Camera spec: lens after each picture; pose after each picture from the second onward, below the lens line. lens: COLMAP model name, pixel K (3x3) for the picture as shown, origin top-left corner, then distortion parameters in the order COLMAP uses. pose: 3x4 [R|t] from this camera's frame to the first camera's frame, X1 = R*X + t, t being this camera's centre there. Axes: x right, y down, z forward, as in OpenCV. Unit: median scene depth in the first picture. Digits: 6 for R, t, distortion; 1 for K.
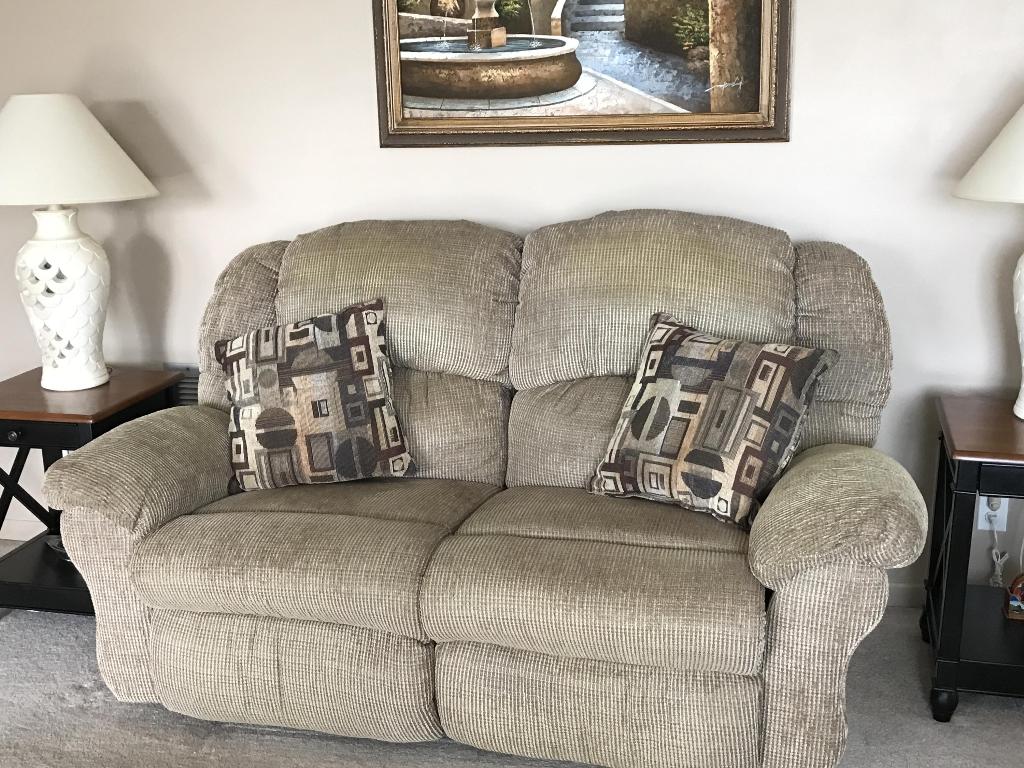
lens RADIAL K [[1222.9, 0, 512.0], [0, 1222.9, 384.0], [0, 0, 1]] dist [0.118404, -0.443752]
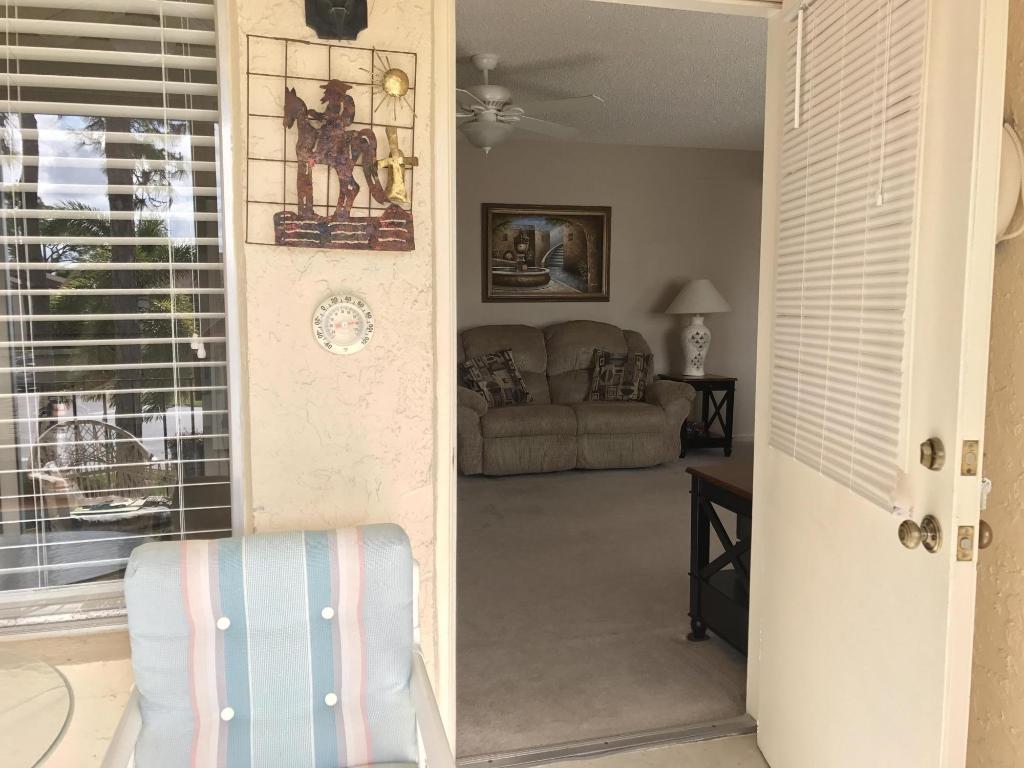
lens RADIAL K [[839.6, 0, 512.0], [0, 839.6, 384.0], [0, 0, 1]] dist [0.086346, -0.177672]
pose [[0.872594, -0.024875, 0.487813, -1.155761], [0.101266, 0.986216, -0.130854, 0.302187], [-0.477834, 0.163582, 0.863085, -0.821670]]
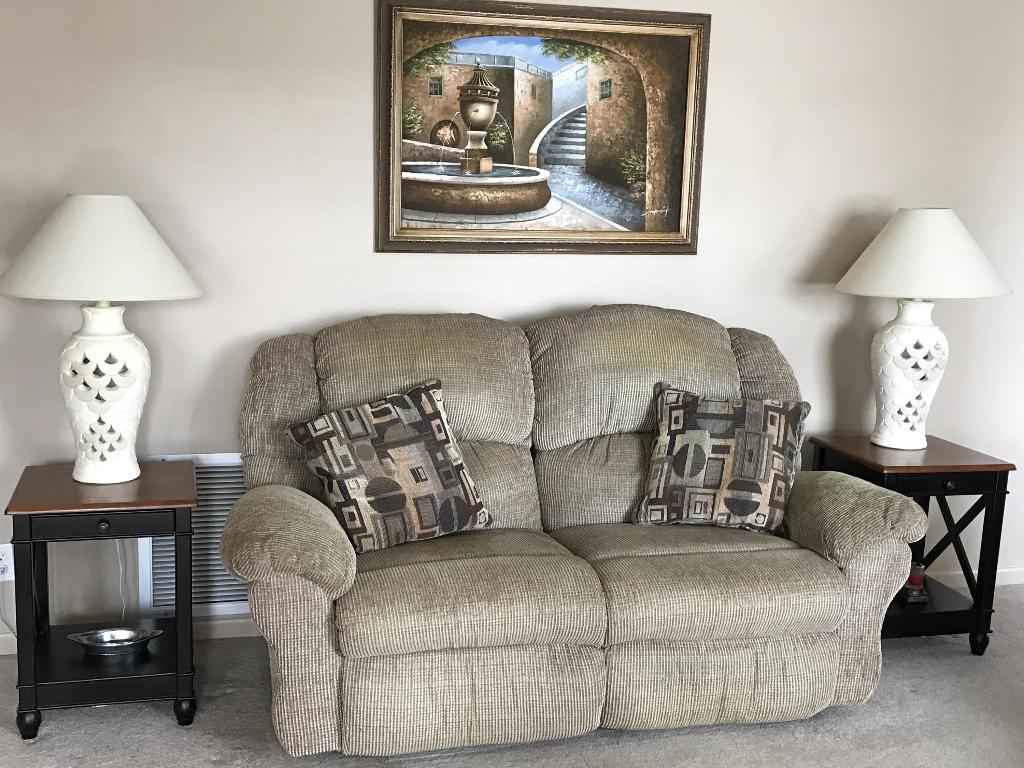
lens RADIAL K [[1222.9, 0, 512.0], [0, 1222.9, 384.0], [0, 0, 1]] dist [0.118404, -0.443752]
pose [[0.872366, -0.032378, 0.487780, -0.629380], [0.073771, 0.995097, -0.065883, 0.017225], [-0.483255, 0.093458, 0.870477, -0.054523]]
